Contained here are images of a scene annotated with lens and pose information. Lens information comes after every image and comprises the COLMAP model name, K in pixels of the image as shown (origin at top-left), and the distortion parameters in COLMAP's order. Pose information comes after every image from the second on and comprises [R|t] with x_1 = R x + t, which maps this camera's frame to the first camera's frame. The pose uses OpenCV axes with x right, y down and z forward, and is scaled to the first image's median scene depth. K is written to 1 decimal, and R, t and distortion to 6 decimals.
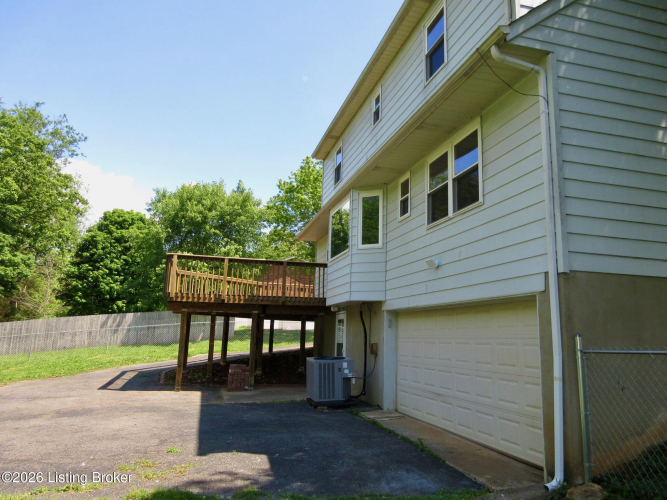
lens RADIAL K [[515.1, 0, 333.5], [0, 515.1, 250.0], [0, 0, 1]] dist [0.040320, -0.000375]
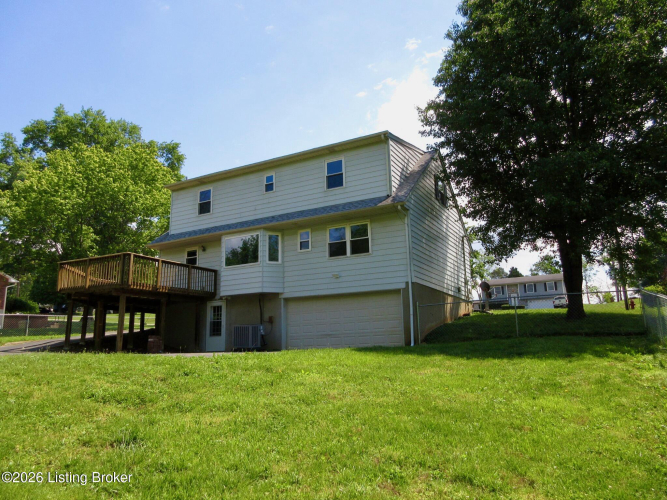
lens RADIAL K [[515.1, 0, 333.5], [0, 515.1, 250.0], [0, 0, 1]] dist [0.040320, -0.000375]
pose [[0.681995, 0.106573, 0.723550, -0.459230], [-0.087895, 0.994099, -0.063576, 0.018772], [-0.726056, -0.020238, 0.687338, -0.169364]]
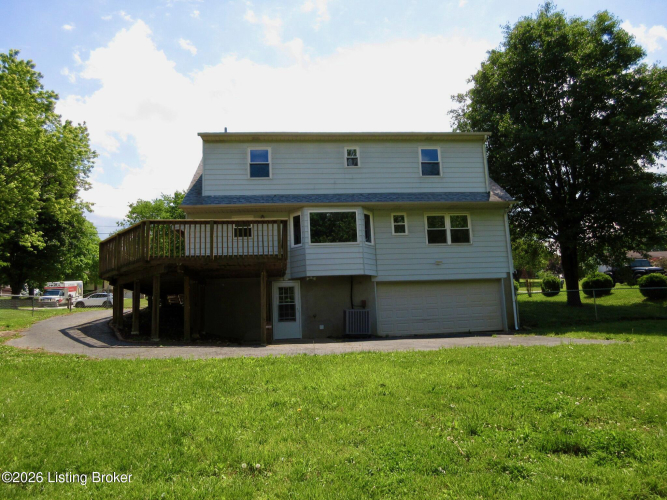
lens RADIAL K [[463.5, 0, 332.2], [0, 463.5, 281.0], [0, 0, 1]] dist [0.004619, 0.001154]
pose [[0.144710, 0.105990, 0.983781, -0.596784], [-0.121176, 0.988661, -0.088691, 0.110437], [-0.982026, -0.106377, 0.155912, 0.358689]]
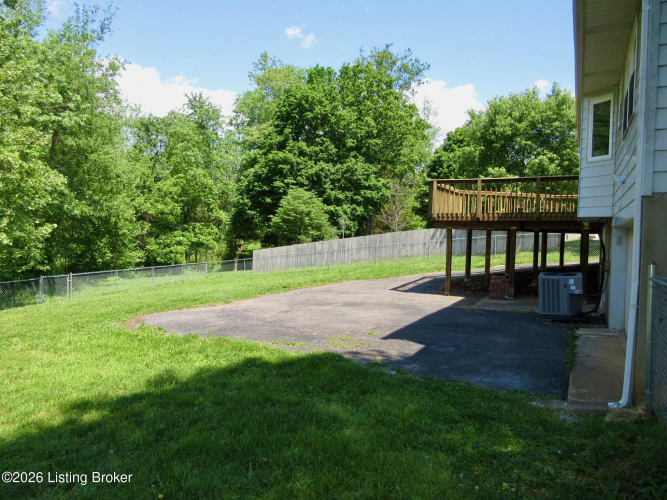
lens RADIAL K [[515.1, 0, 333.5], [0, 515.1, 250.0], [0, 0, 1]] dist [0.040320, -0.000375]
pose [[0.766575, 0.005550, -0.642131, 0.126832], [0.107674, 0.984694, 0.137052, -0.010006], [0.633063, -0.174201, 0.754245, -0.016418]]
